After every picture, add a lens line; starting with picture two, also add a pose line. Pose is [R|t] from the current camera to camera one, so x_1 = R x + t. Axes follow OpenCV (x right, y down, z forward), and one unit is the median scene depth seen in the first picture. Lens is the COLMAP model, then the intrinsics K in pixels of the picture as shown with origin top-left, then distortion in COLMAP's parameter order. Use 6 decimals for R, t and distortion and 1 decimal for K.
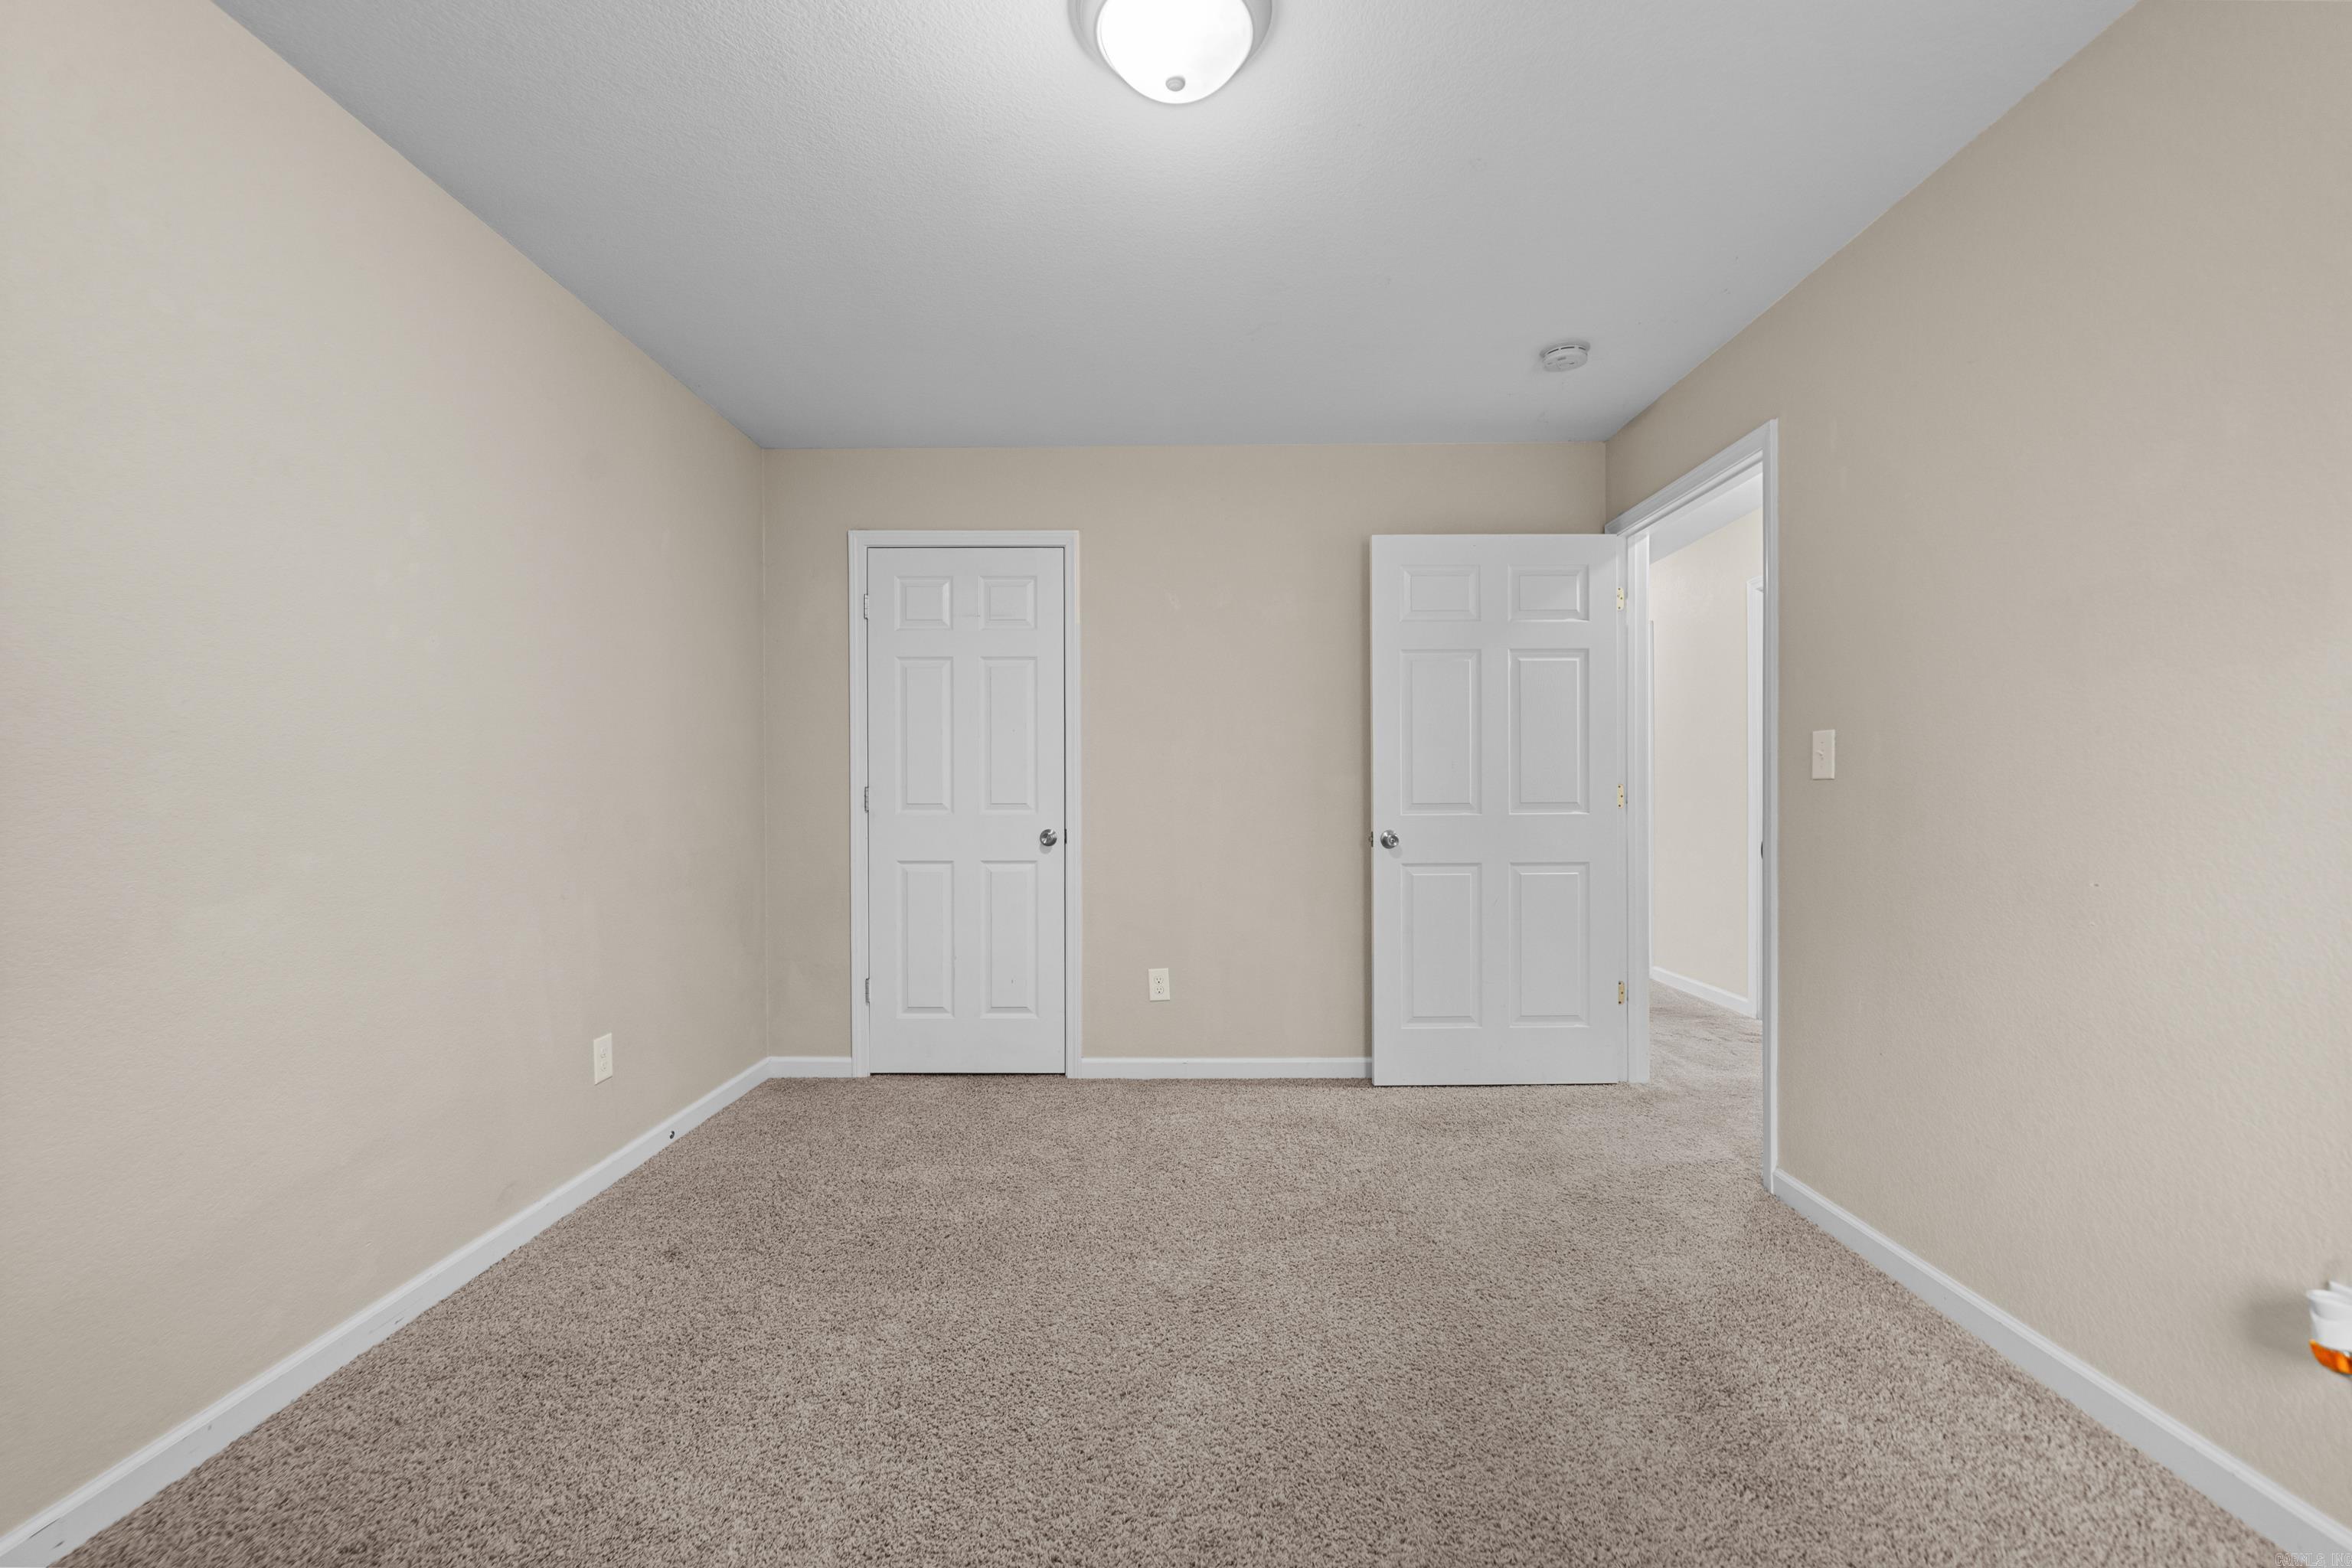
lens RADIAL K [[952.1, 0, 1179.4], [0, 952.1, 797.7], [0, 0, 1]] dist [0.000110, -0.000054]
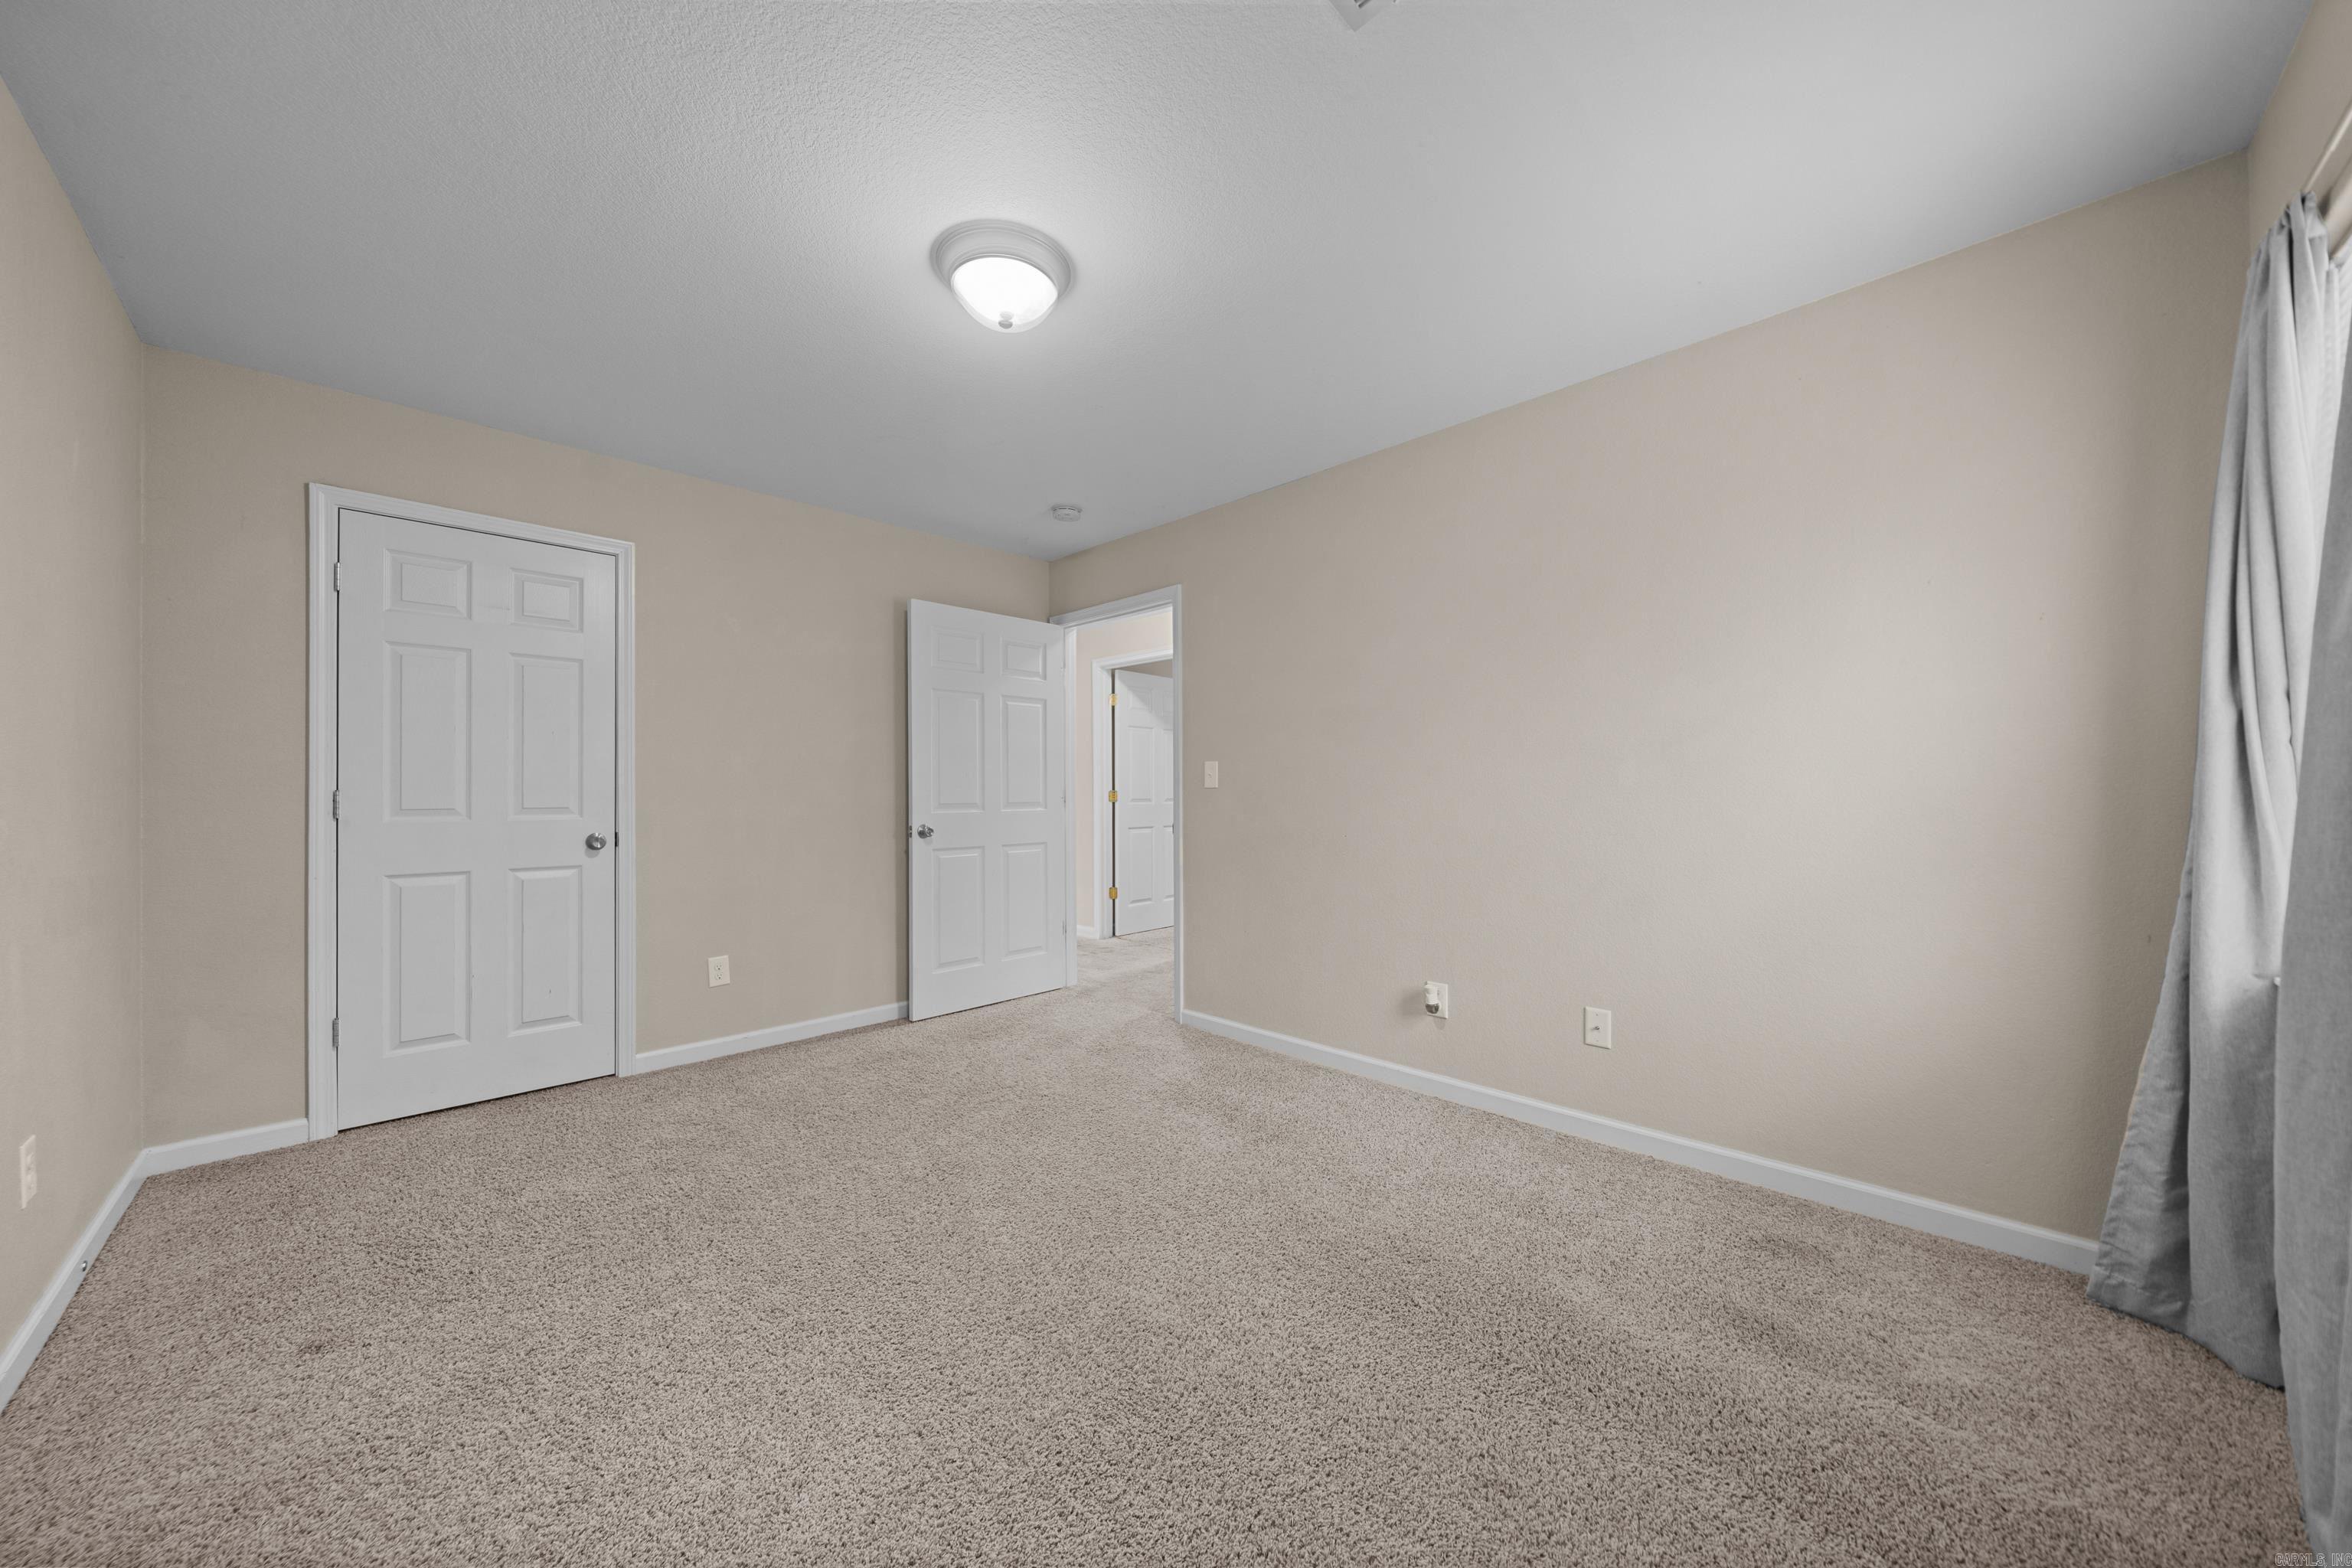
lens RADIAL K [[799.7, 0, 1168.4], [0, 799.7, 787.7], [0, 0, 1]] dist [-0.002194, -0.000209]
pose [[0.705734, 0.005241, 0.708457, -0.324624], [0.005575, 0.999901, -0.012951, -0.000457], [-0.708455, 0.013089, 0.705635, -0.021007]]
